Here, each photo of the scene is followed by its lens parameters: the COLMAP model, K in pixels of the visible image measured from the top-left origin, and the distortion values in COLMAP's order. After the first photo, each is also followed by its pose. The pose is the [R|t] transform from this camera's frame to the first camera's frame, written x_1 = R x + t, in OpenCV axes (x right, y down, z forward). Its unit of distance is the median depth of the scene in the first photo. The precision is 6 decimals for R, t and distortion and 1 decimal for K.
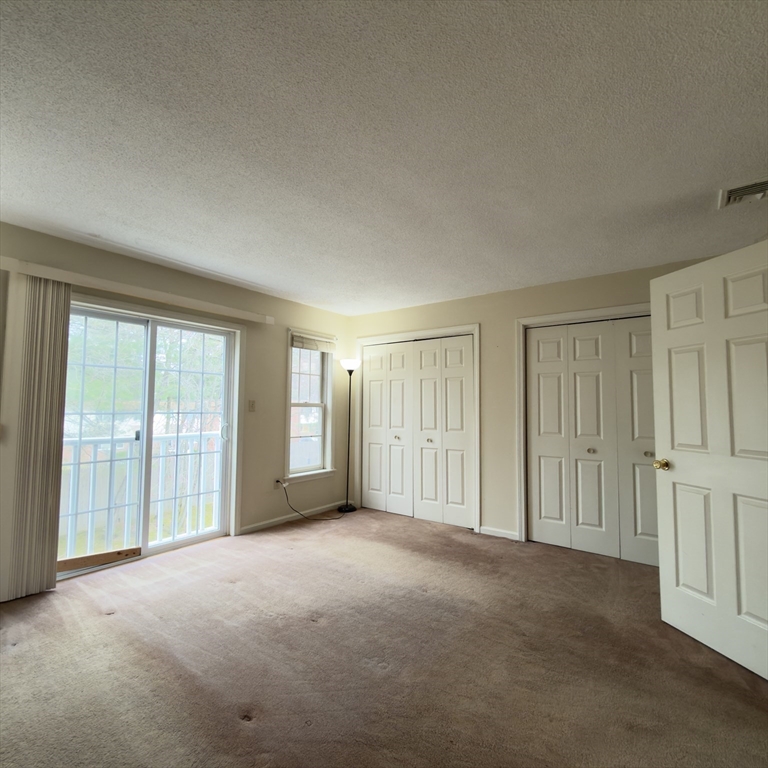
lens RADIAL K [[406.2, 0, 384.0], [0, 406.2, 384.0], [0, 0, 1]] dist [0.000660, -0.000649]
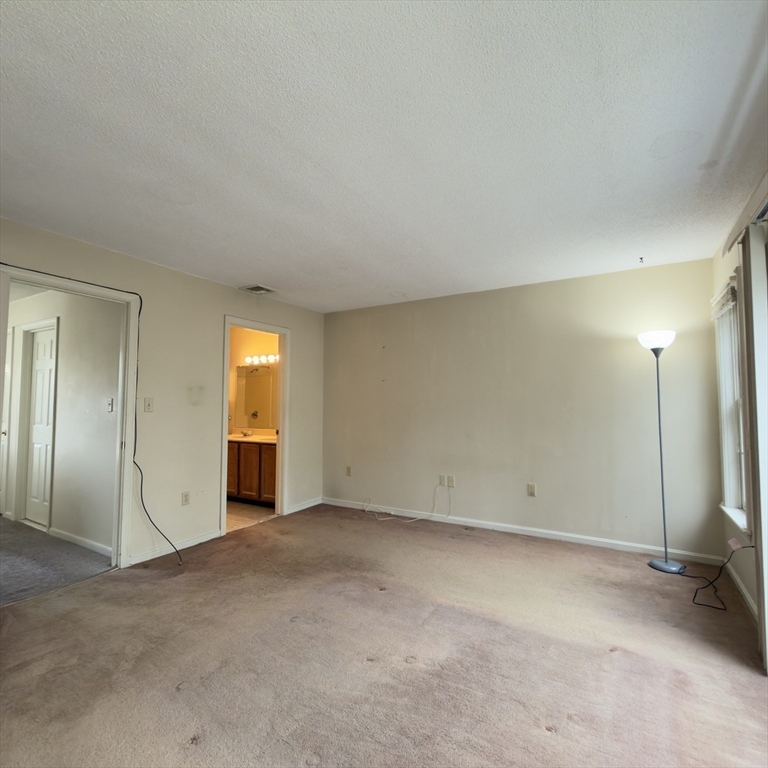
lens RADIAL K [[406.2, 0, 384.0], [0, 406.2, 384.0], [0, 0, 1]] dist [0.000660, -0.000649]
pose [[-0.993165, -0.017060, -0.115461, -0.061594], [-0.004169, 0.993814, -0.110976, 0.072572], [0.116640, -0.109736, -0.987093, 1.273449]]
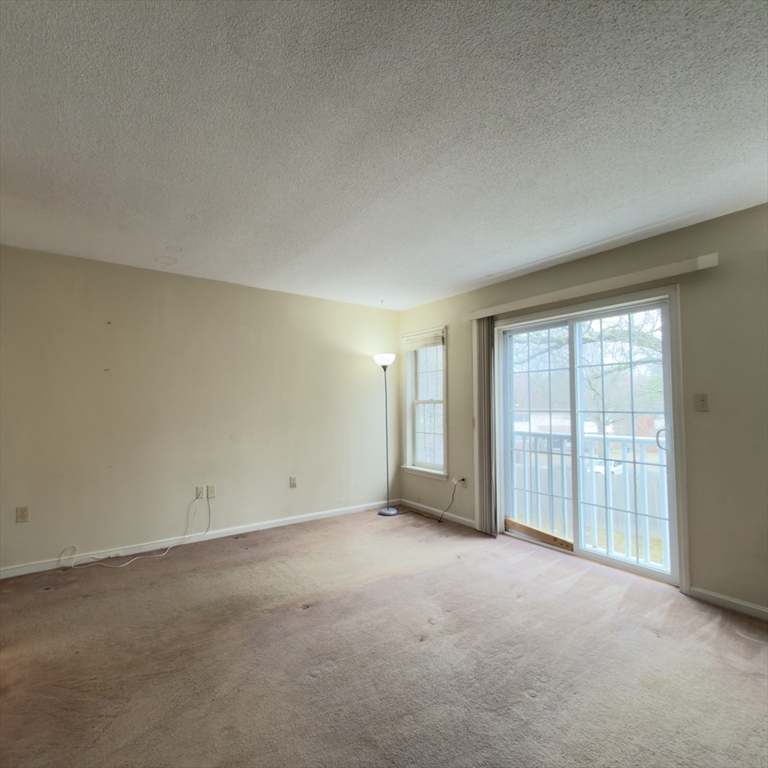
lens RADIAL K [[406.2, 0, 384.0], [0, 406.2, 384.0], [0, 0, 1]] dist [0.000660, -0.000649]
pose [[-0.290634, -0.057001, -0.955135, 0.503610], [0.057087, 0.995413, -0.076776, 0.052898], [0.955130, -0.076840, -0.286047, 0.823025]]
